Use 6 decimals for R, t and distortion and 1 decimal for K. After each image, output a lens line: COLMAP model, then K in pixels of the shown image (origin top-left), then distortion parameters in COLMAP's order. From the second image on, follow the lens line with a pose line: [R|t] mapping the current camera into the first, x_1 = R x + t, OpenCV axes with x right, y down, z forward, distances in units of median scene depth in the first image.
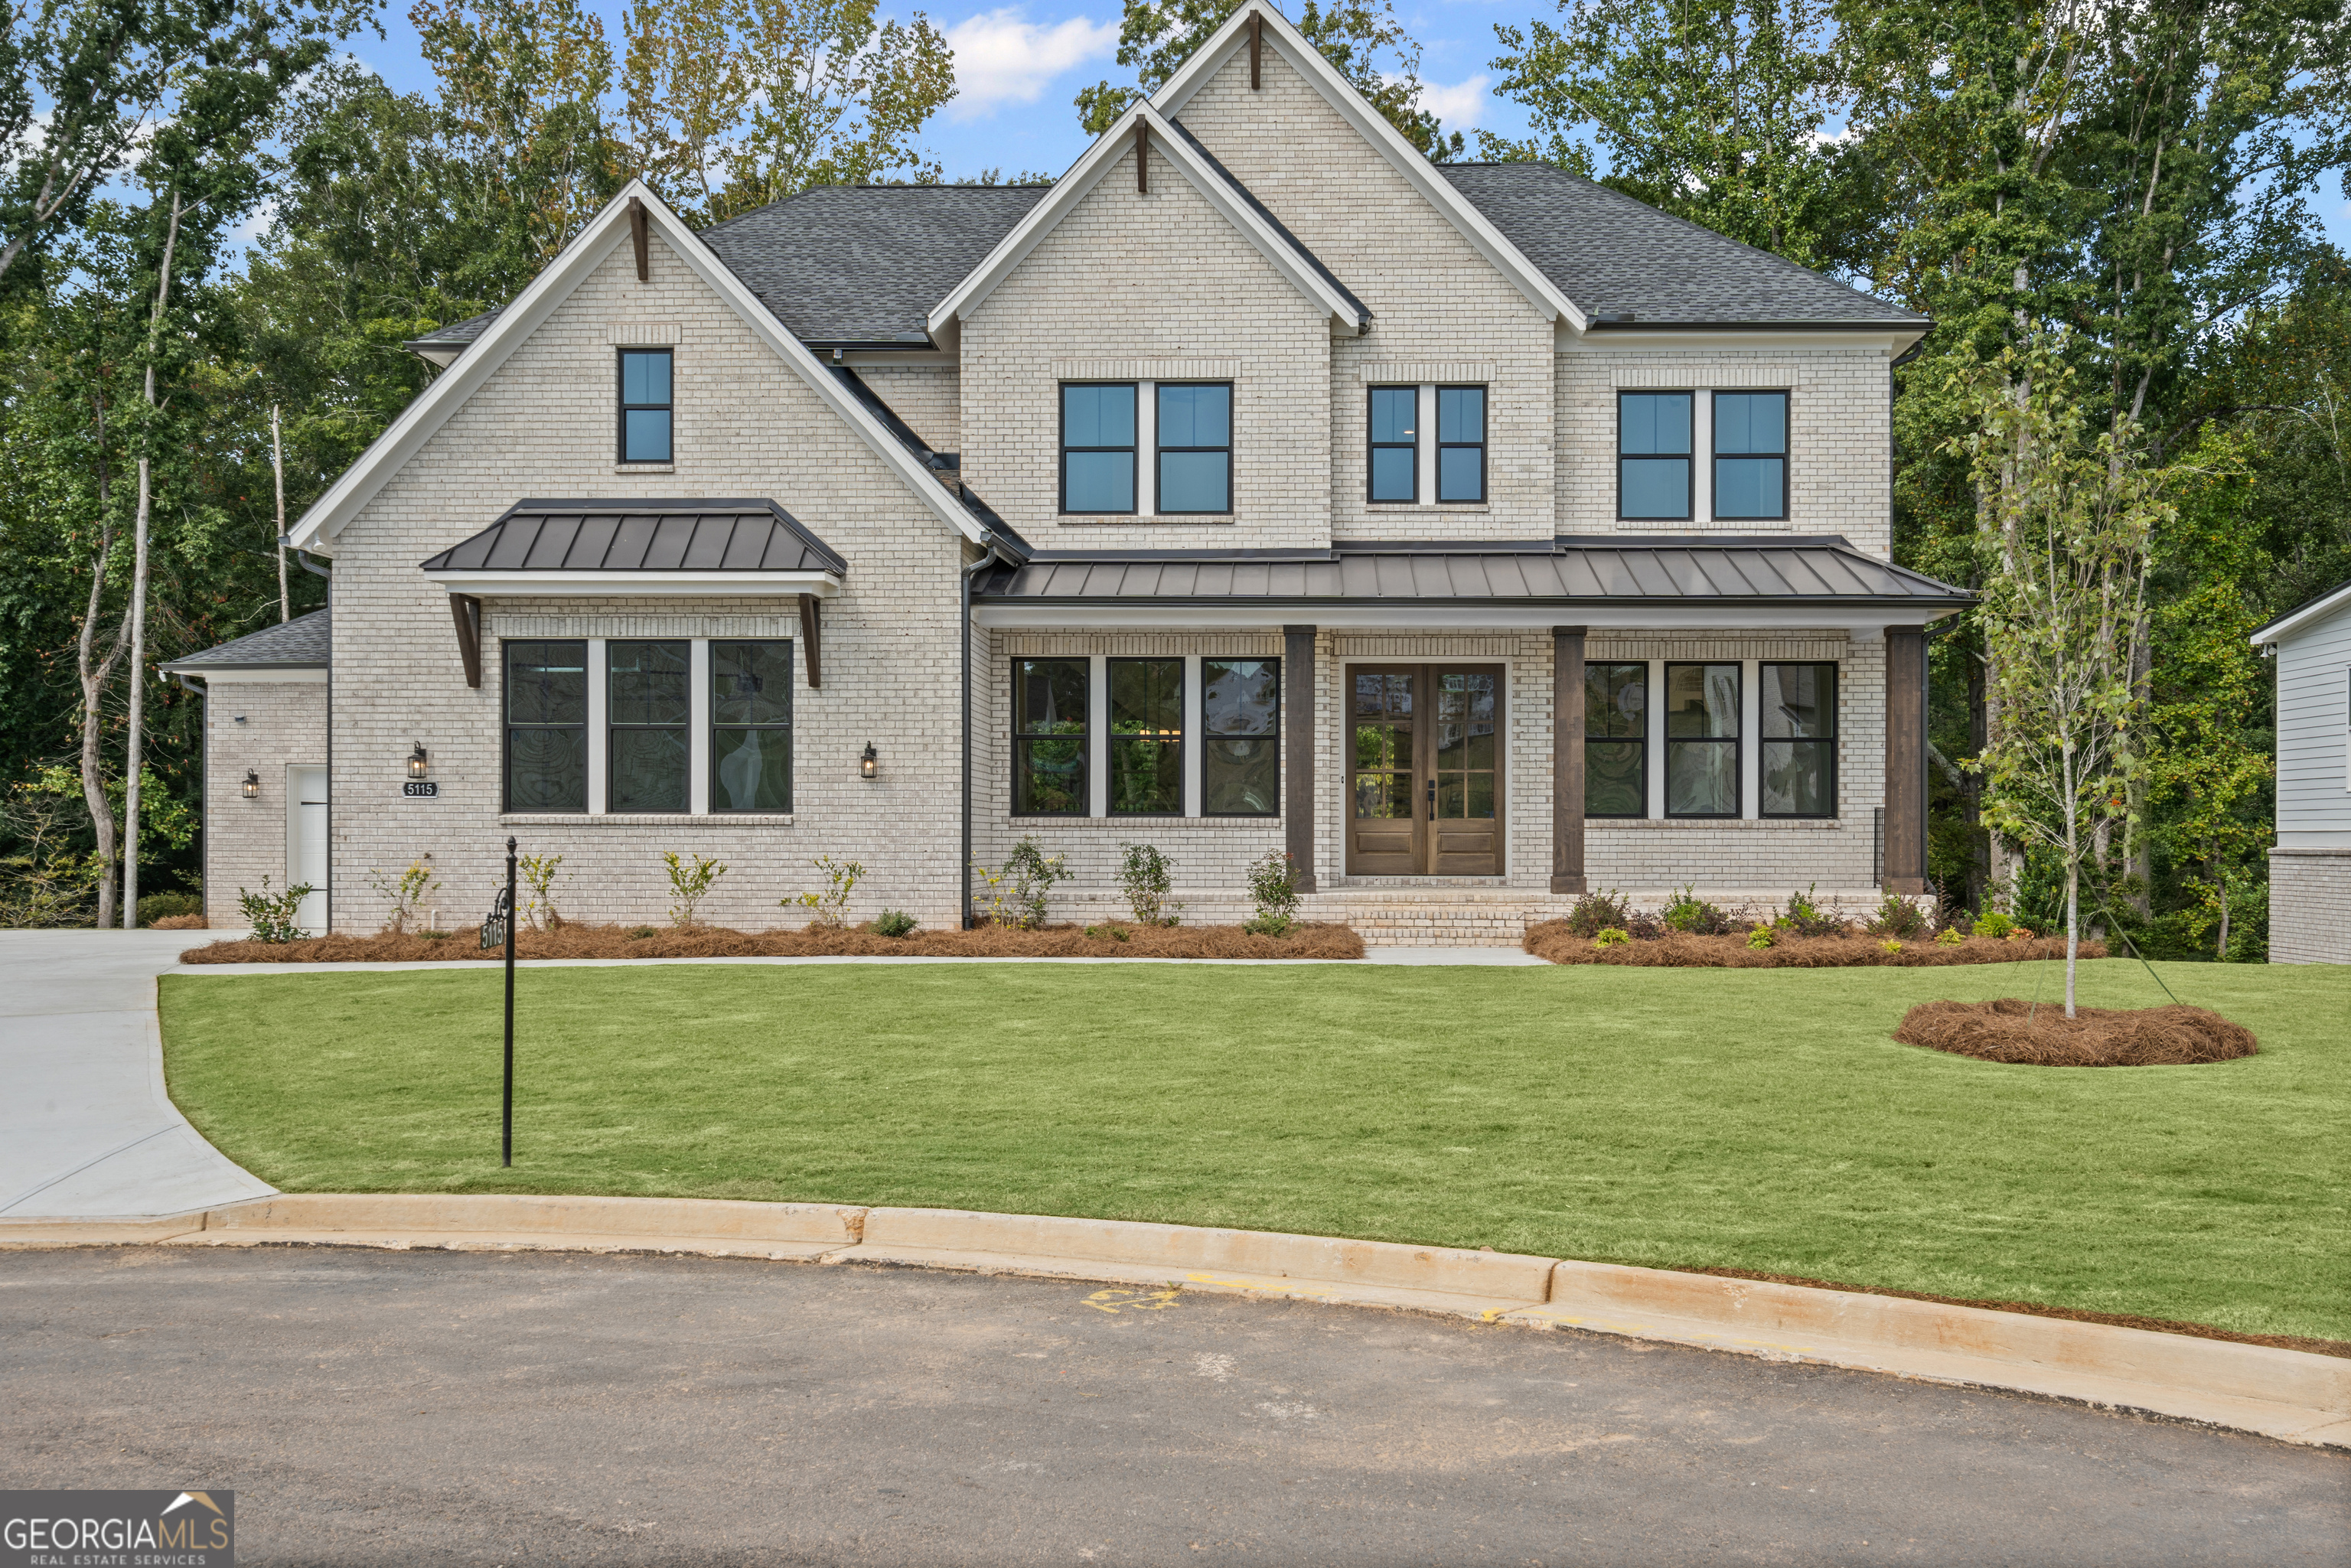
lens RADIAL K [[2096.2, 0, 1175.5], [0, 2096.2, 784.0], [0, 0, 1]] dist [-0.009530, 0.000264]
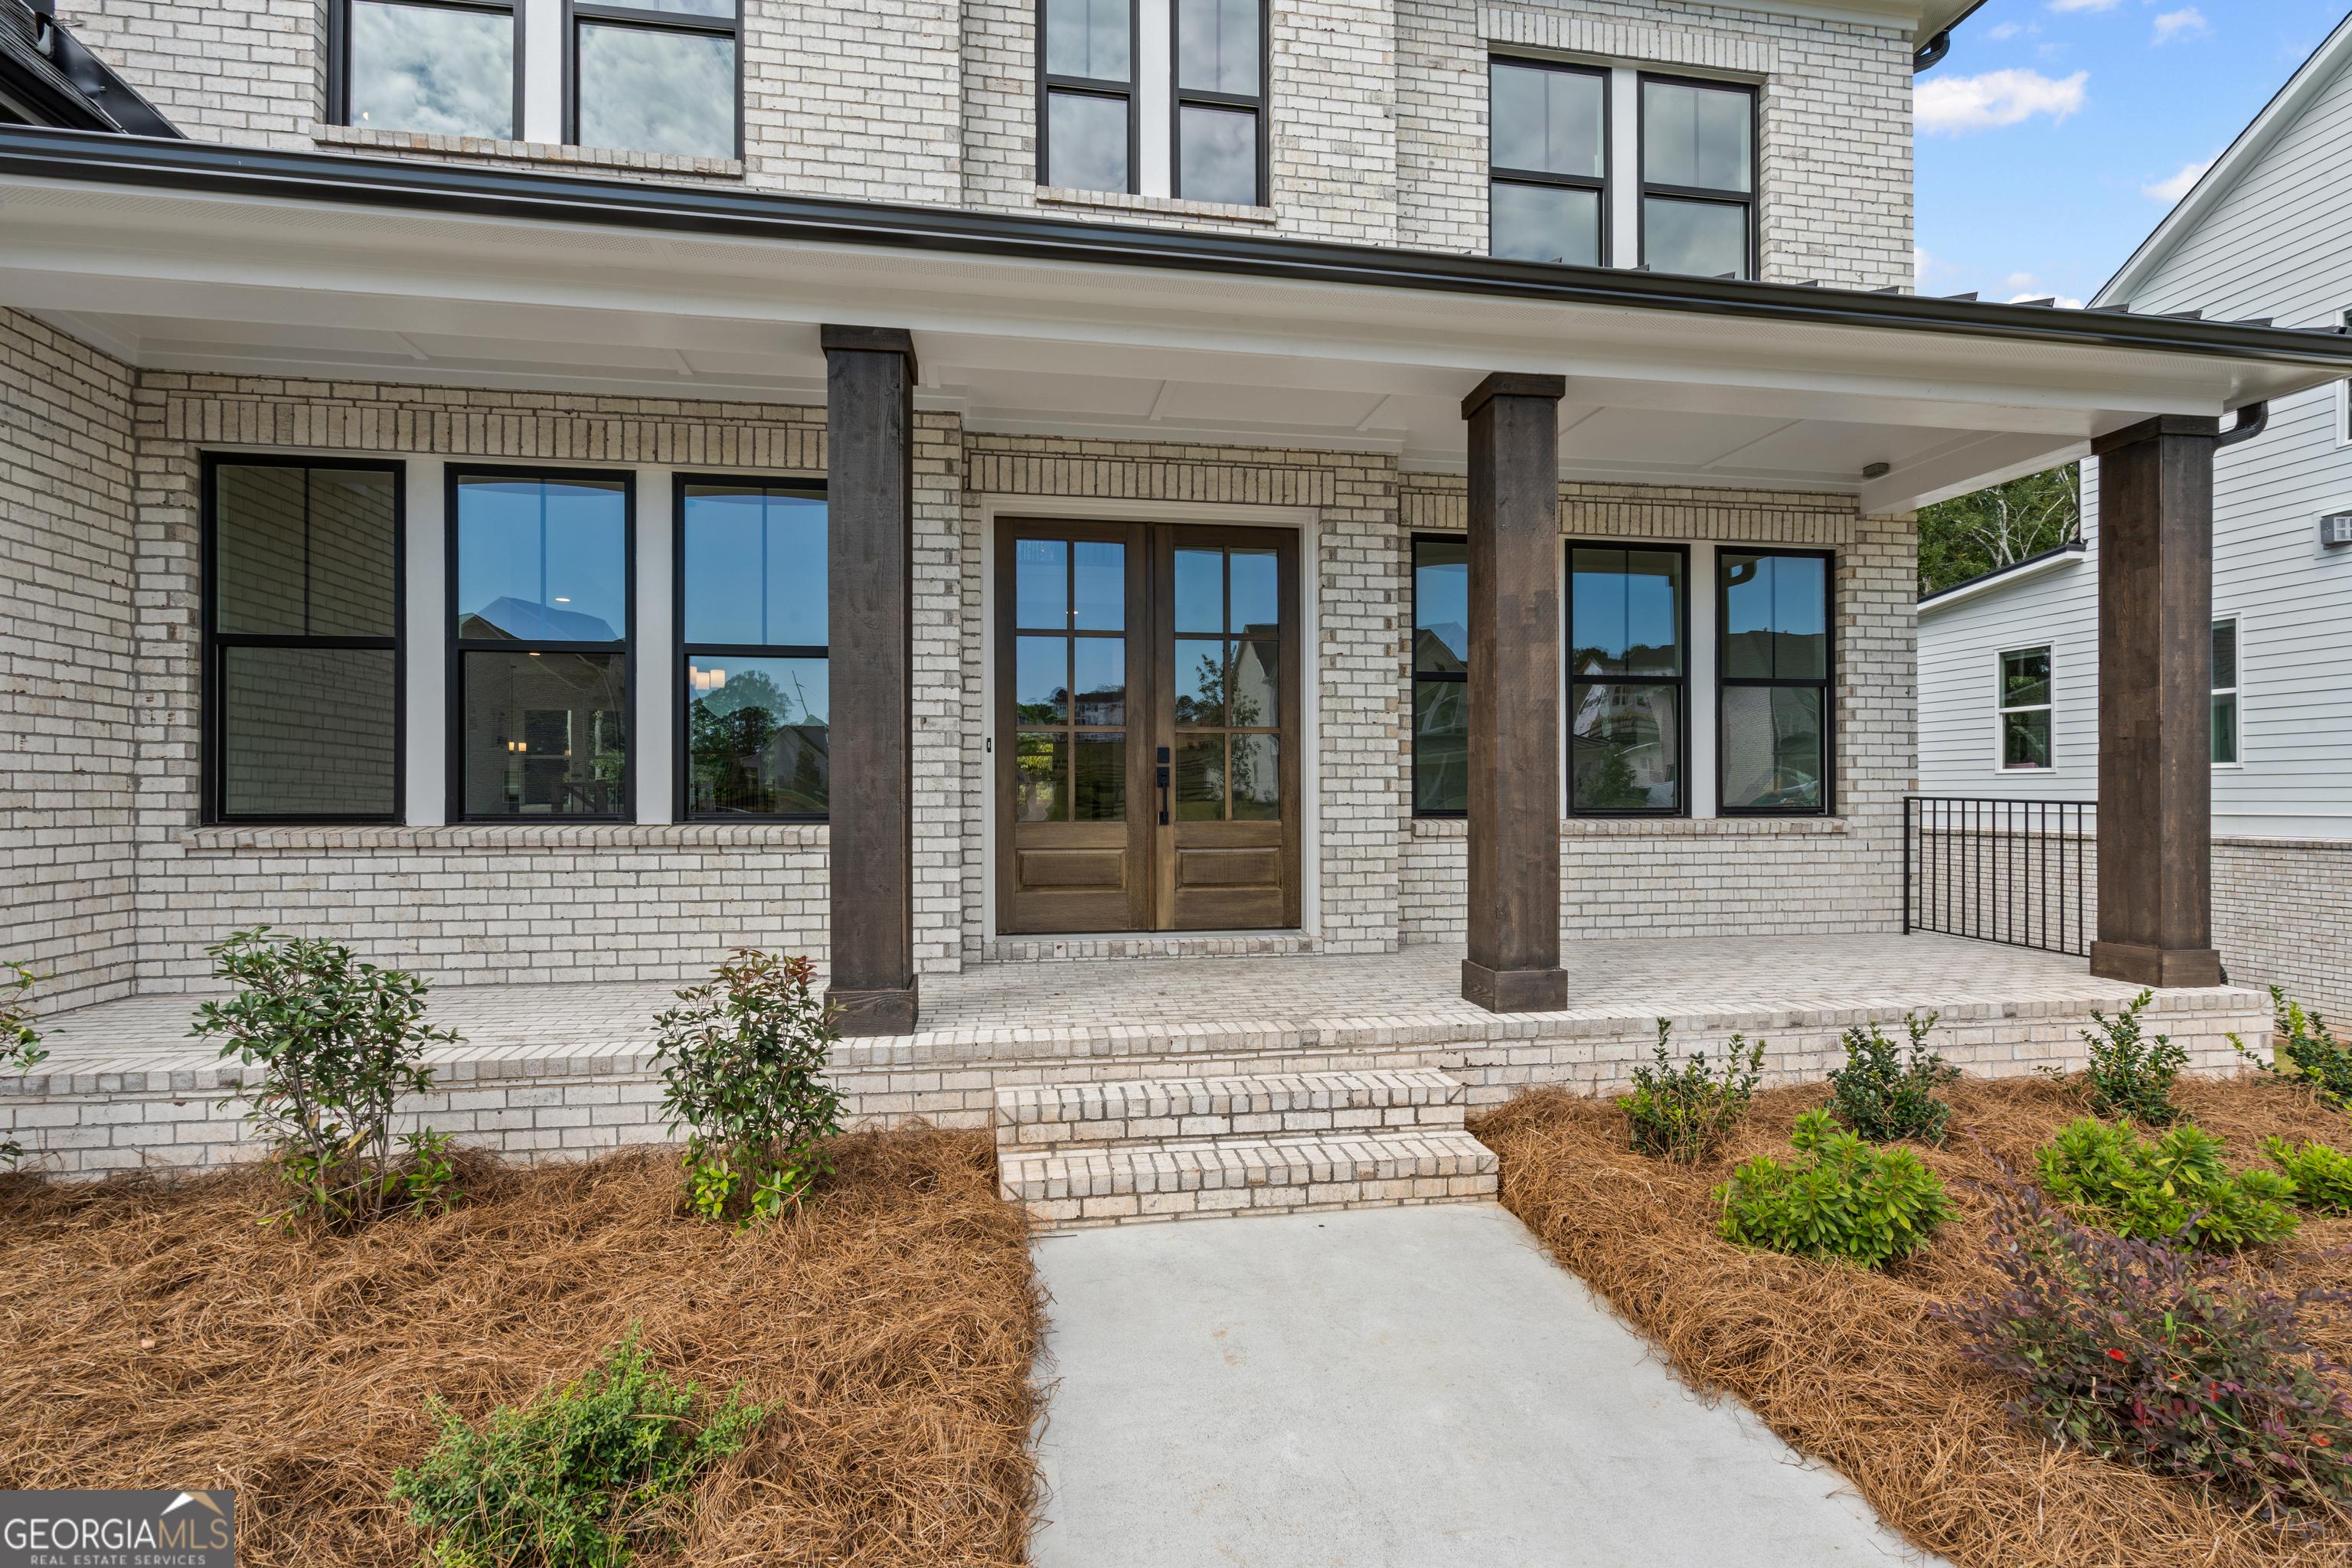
lens RADIAL K [[1085.3, 0, 1176.0], [0, 1085.3, 784.0], [0, 0, 1]] dist [0.001377, 0.000133]
pose [[0.974410, -0.001965, 0.224768, 0.069385], [0.002901, 0.999988, -0.003835, 0.008755], [-0.224758, 0.004389, 0.974405, 0.789203]]
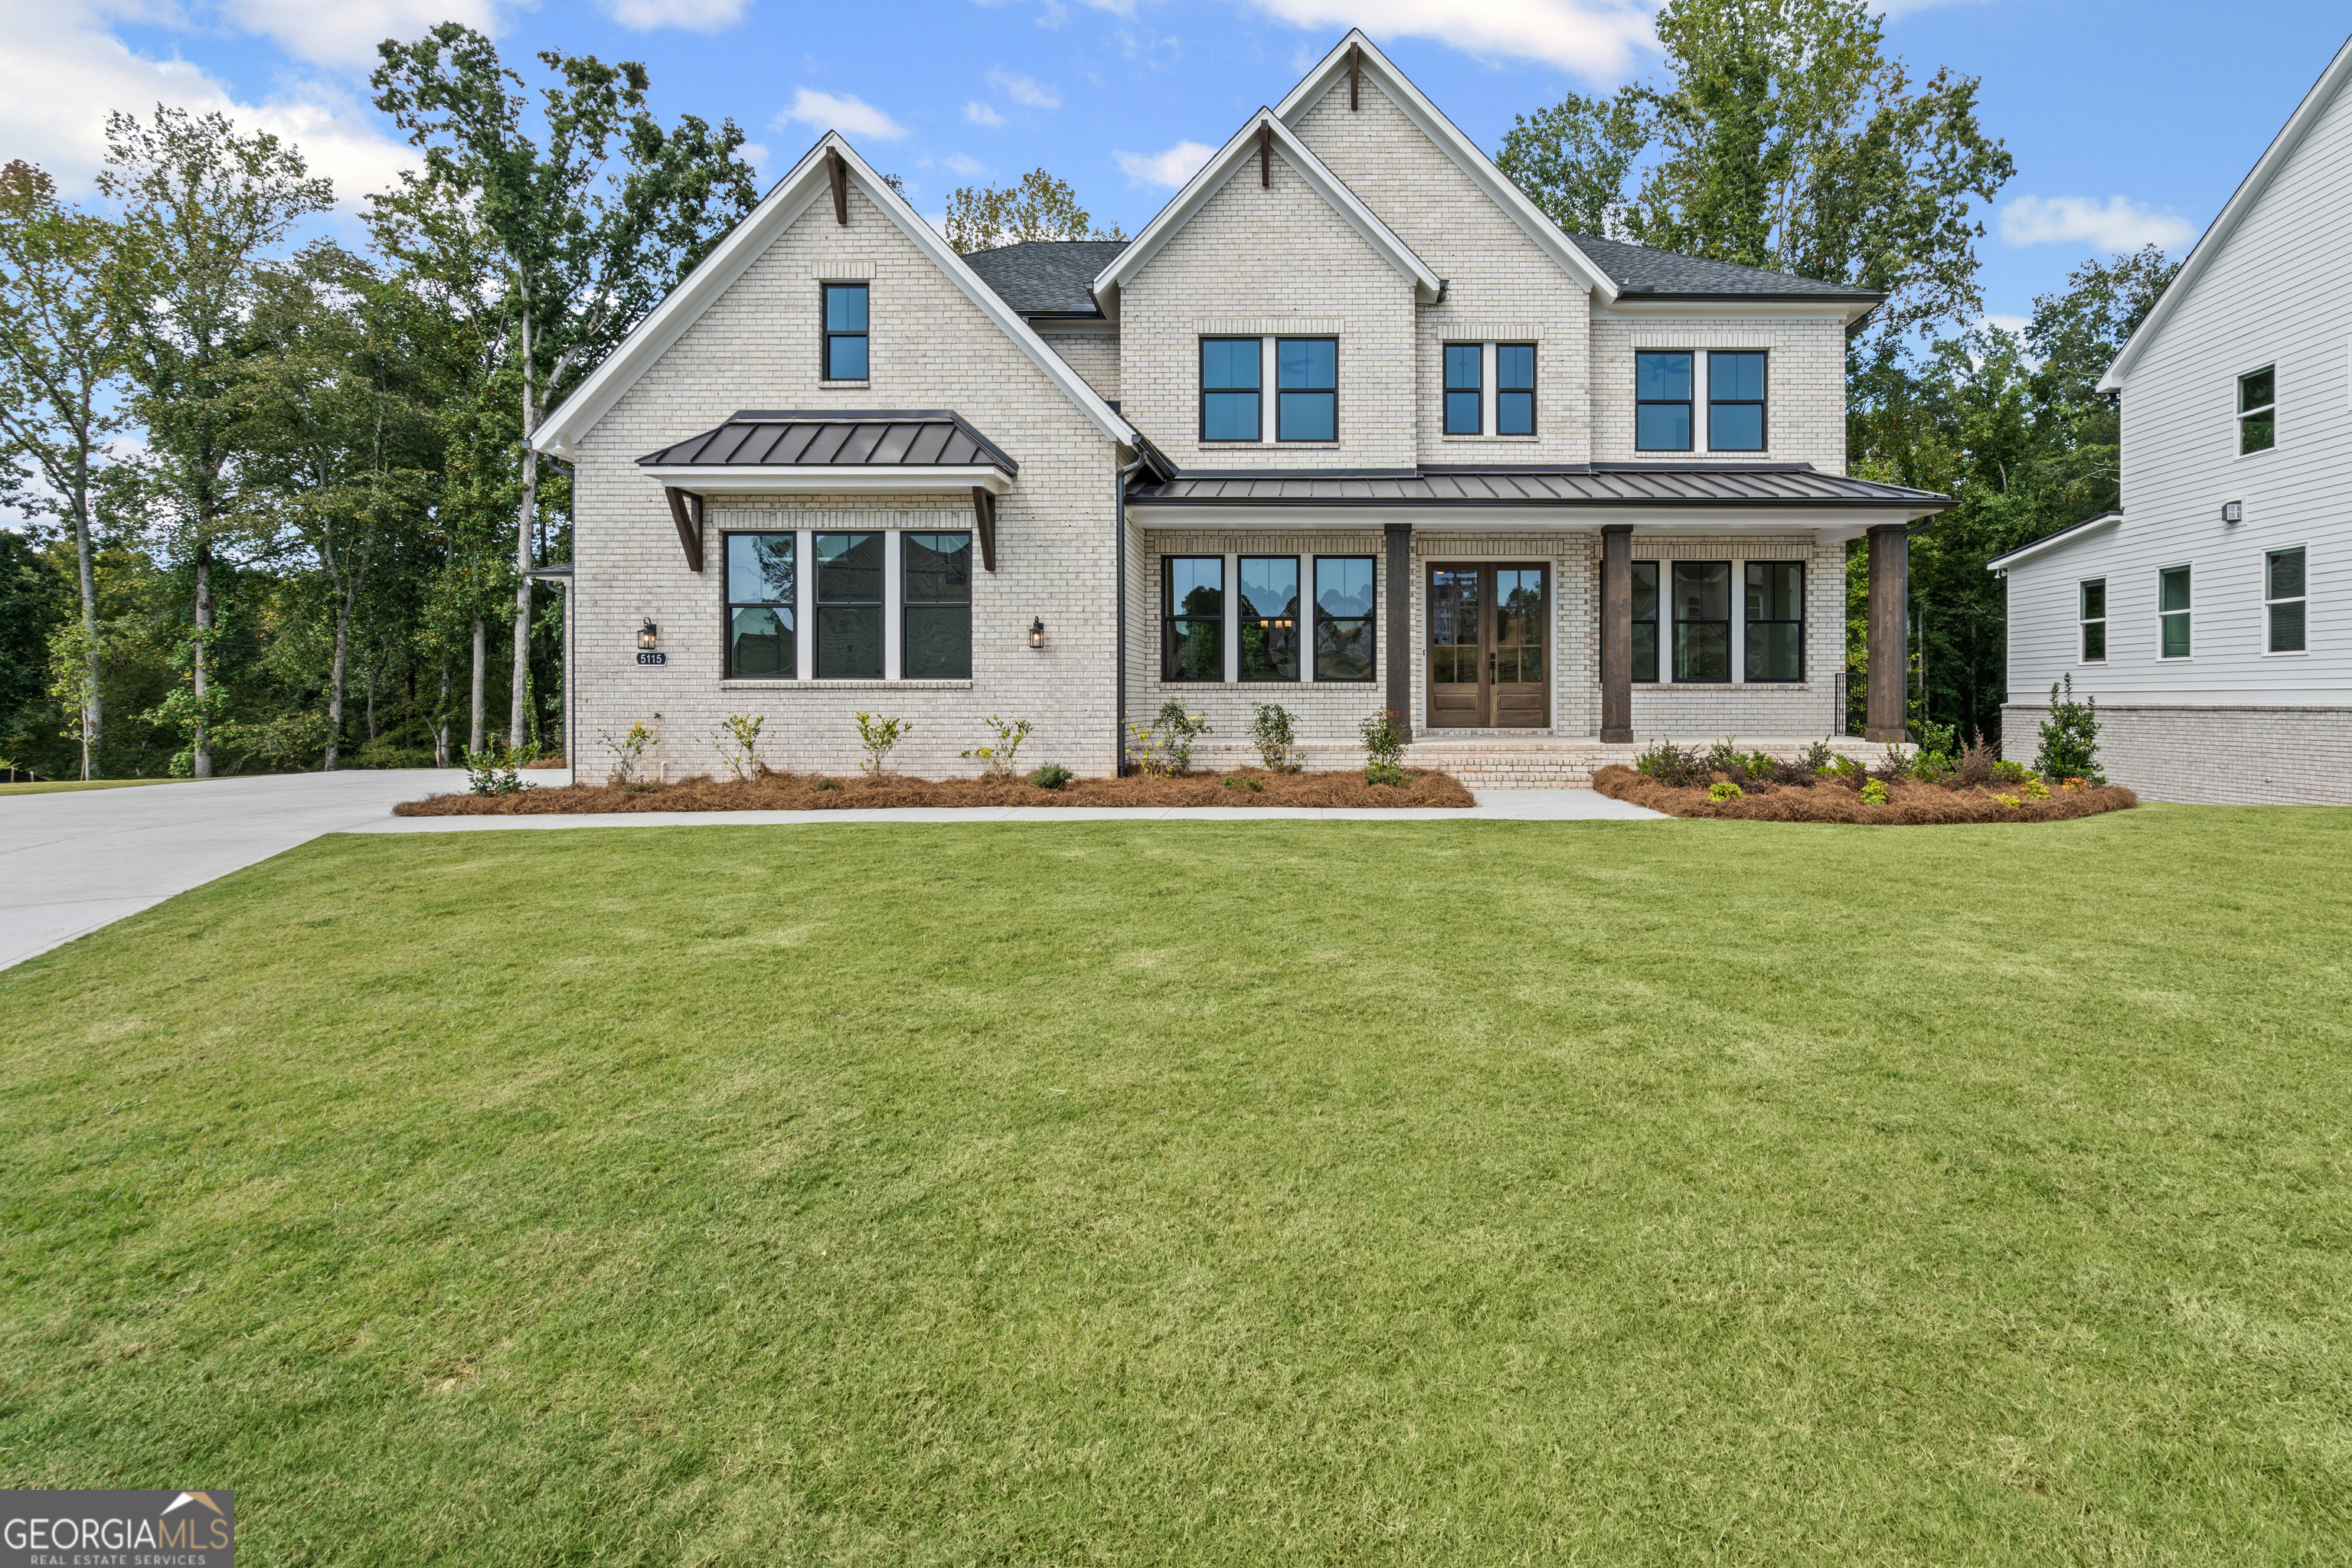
lens RADIAL K [[1094.7, 0, 1325.3], [0, 1094.7, 674.0], [0, 0, 1]] dist [0.001911, 0.000529]
pose [[0.998243, -0.001544, 0.059231, -0.020706], [0.001412, 0.999996, 0.002273, 0.010015], [-0.059235, -0.002185, 0.998242, 0.362937]]
